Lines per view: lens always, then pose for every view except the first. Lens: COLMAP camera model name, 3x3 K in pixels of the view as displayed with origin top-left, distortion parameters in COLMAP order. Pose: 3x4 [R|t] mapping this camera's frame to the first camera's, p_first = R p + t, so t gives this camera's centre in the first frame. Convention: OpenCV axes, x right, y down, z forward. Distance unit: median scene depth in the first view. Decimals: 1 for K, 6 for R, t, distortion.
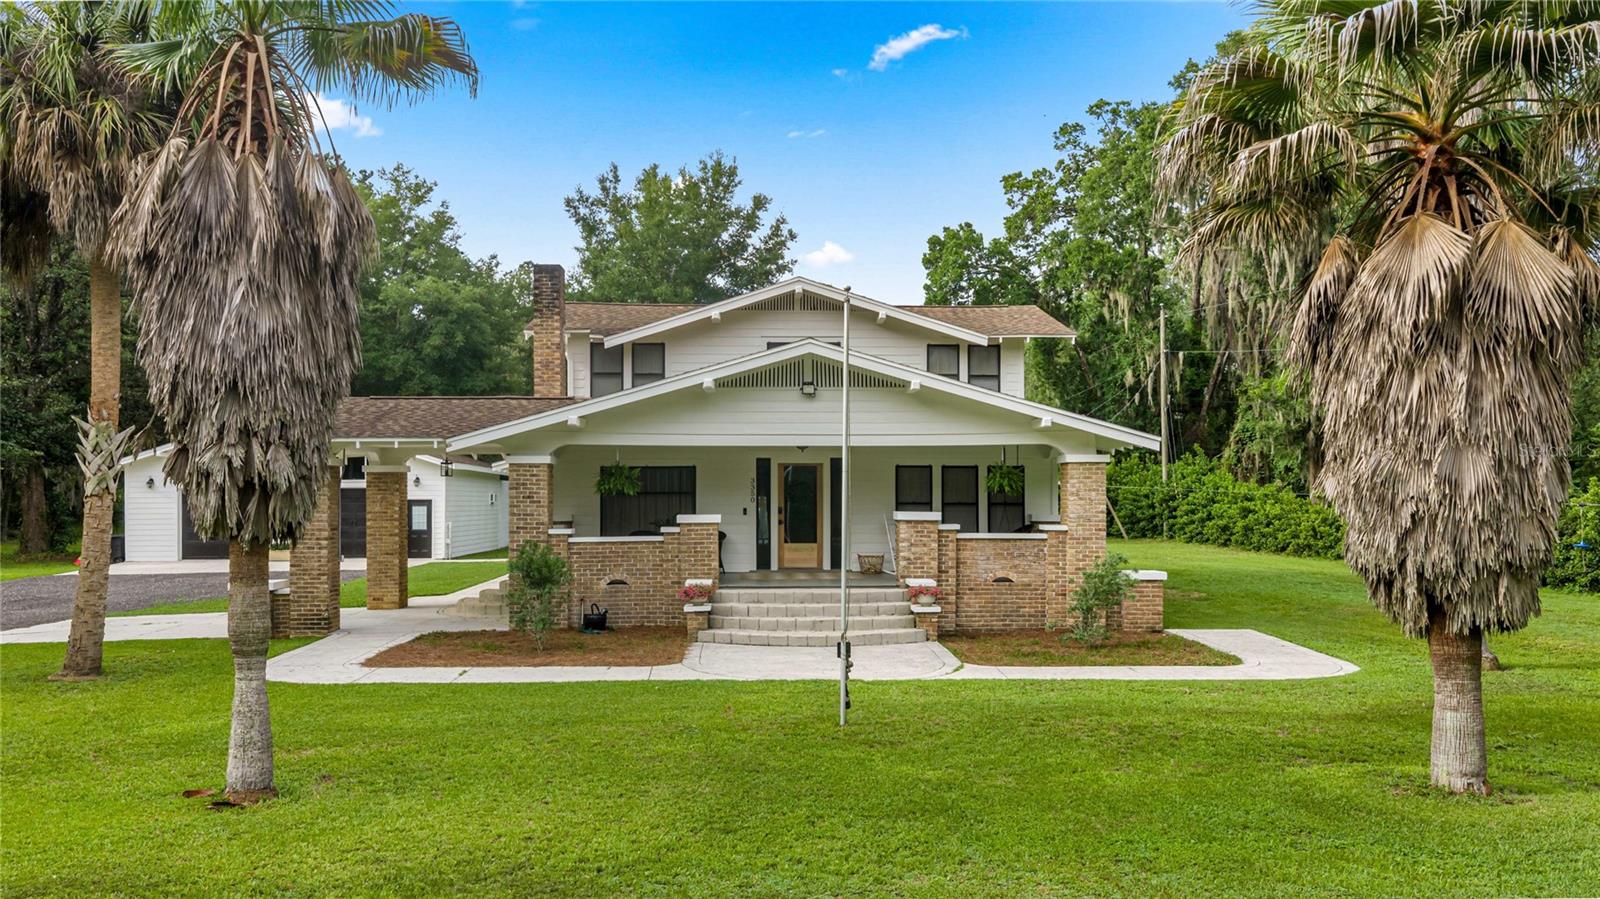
lens RADIAL K [[1329.0, 0, 778.6], [0, 1329.0, 500.0], [0, 0, 1]] dist [0.024903, -0.025229]
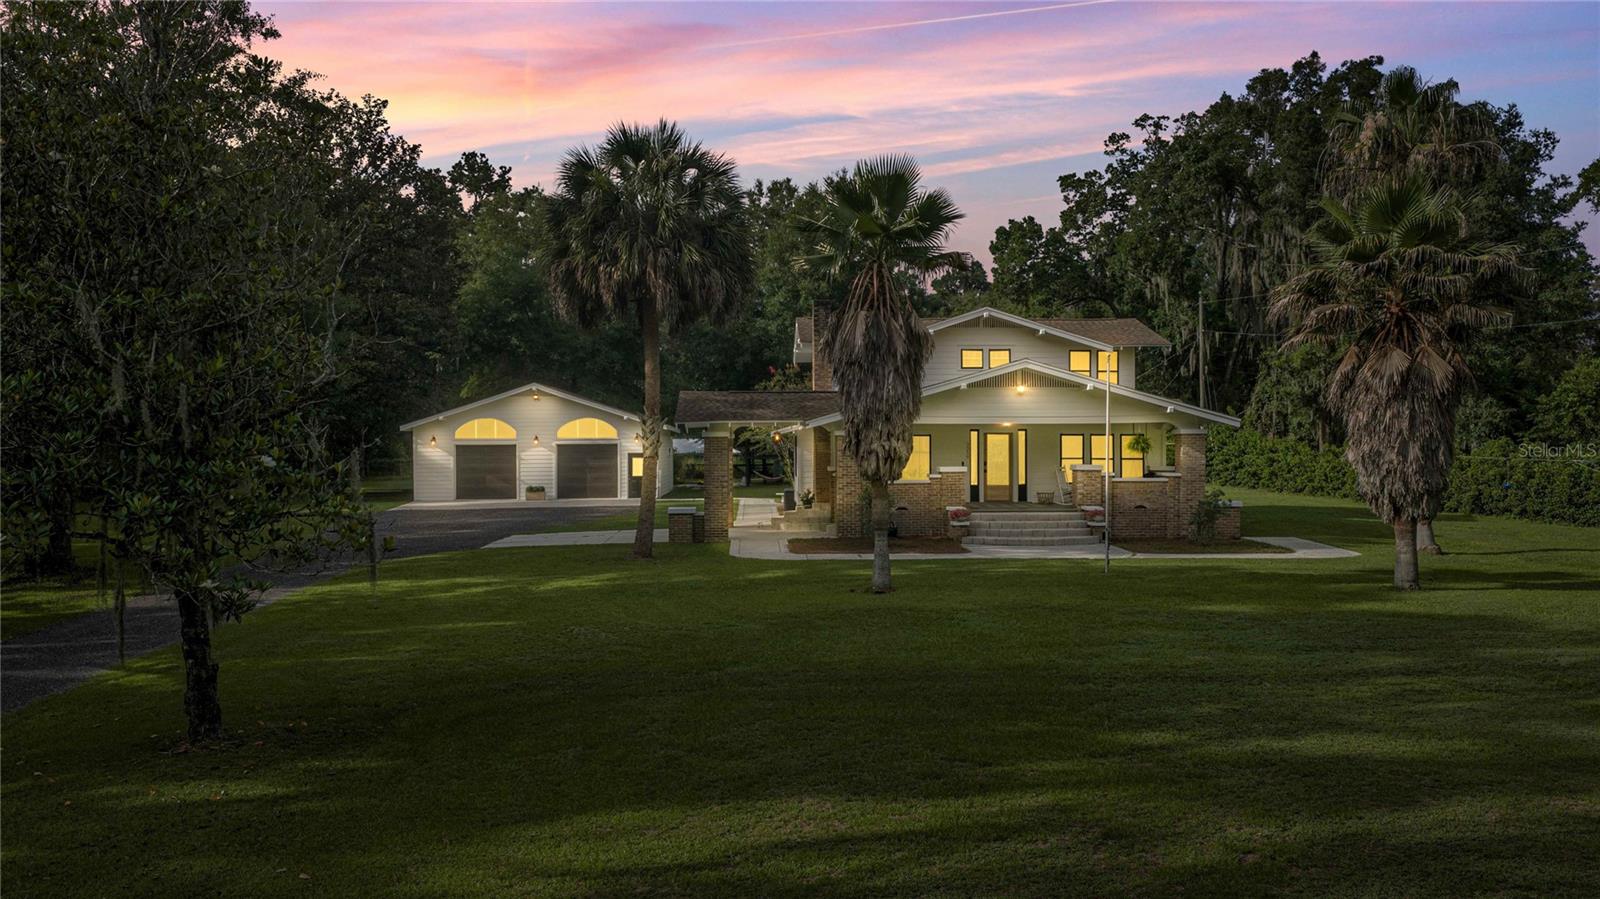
lens RADIAL K [[1329.0, 0, 783.1], [0, 1329.0, 465.2], [0, 0, 1]] dist [0.024903, -0.025229]
pose [[0.999992, -0.001311, 0.003687, -0.125034], [0.001257, 0.999895, 0.014445, -0.006592], [-0.003705, -0.014441, 0.999889, -0.282023]]
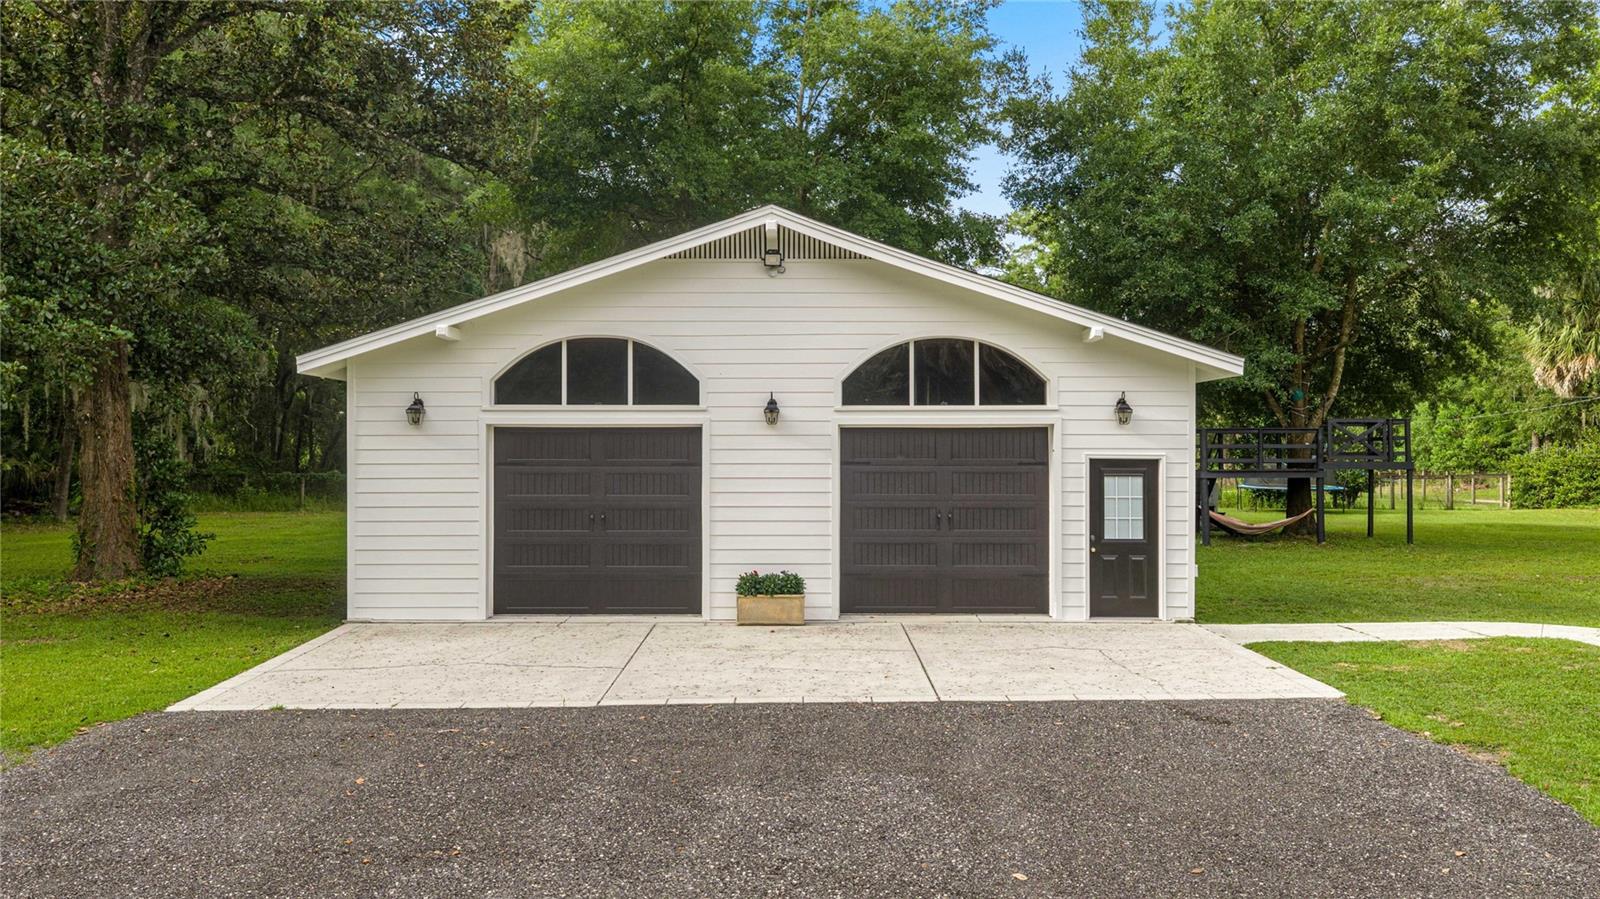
lens RADIAL K [[1329.0, 0, 809.8], [0, 1329.0, 454.1], [0, 0, 1]] dist [0.024903, -0.025229]
pose [[0.999492, 0.005418, -0.031399, -0.325484], [-0.005592, 0.999970, -0.005451, 0.000872], [0.031368, 0.005624, 0.999492, 0.590322]]
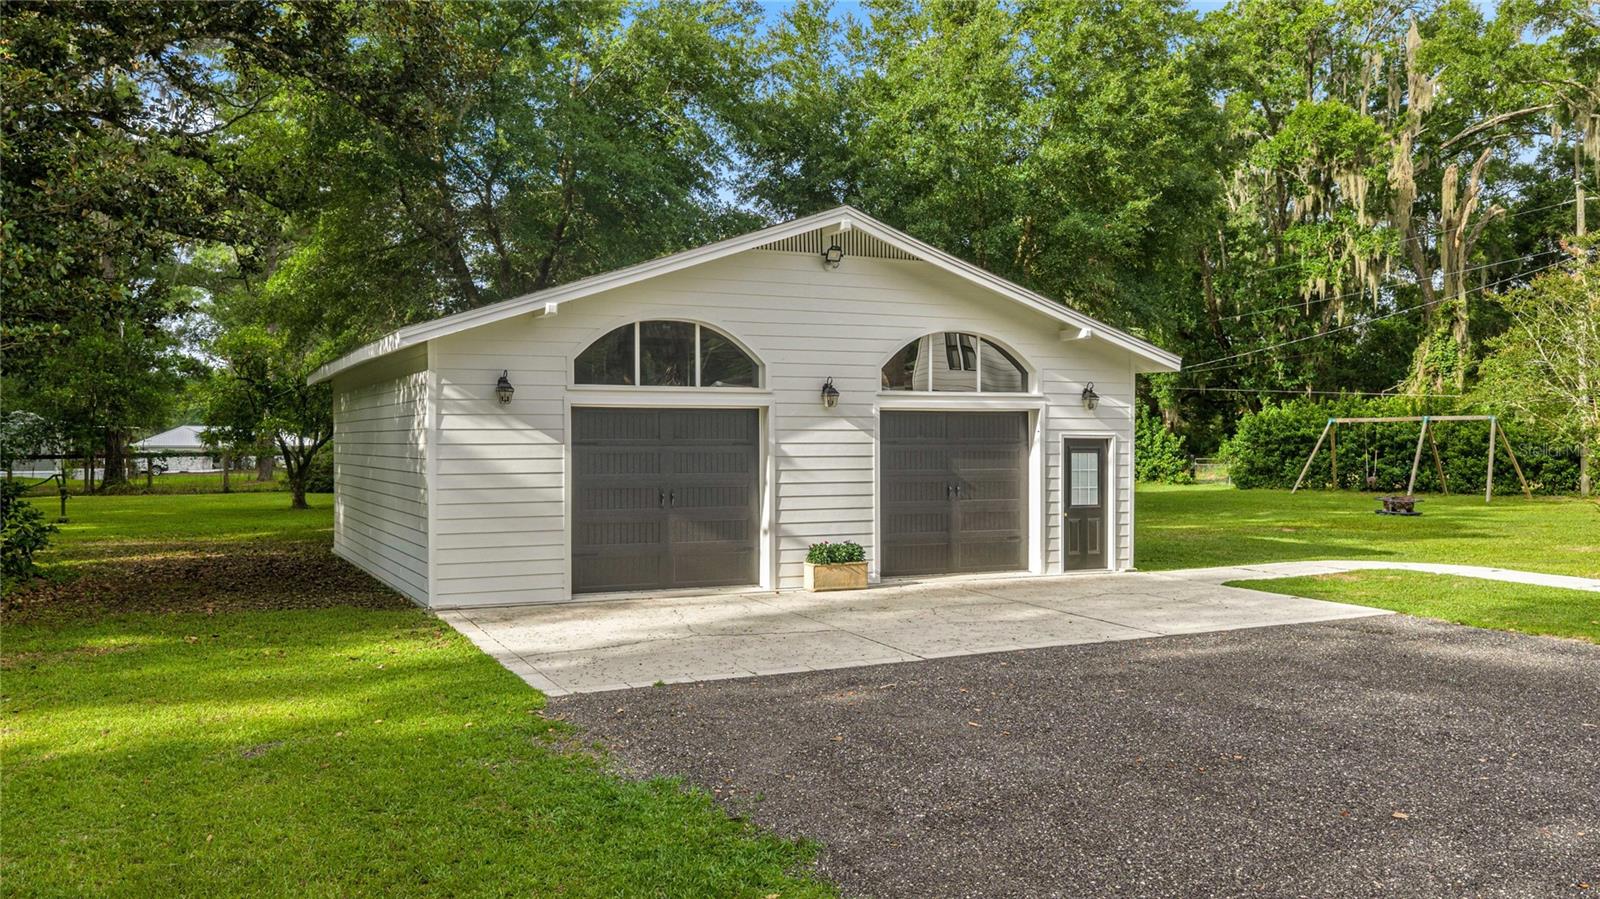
lens RADIAL K [[1329.0, 0, 803.9], [0, 1329.0, 439.3], [0, 0, 1]] dist [0.024903, -0.025229]
pose [[0.912479, 0.004666, 0.409096, -0.506810], [-0.004156, 0.999989, -0.002135, 0.001372], [-0.409101, 0.000247, 0.912489, 0.594877]]
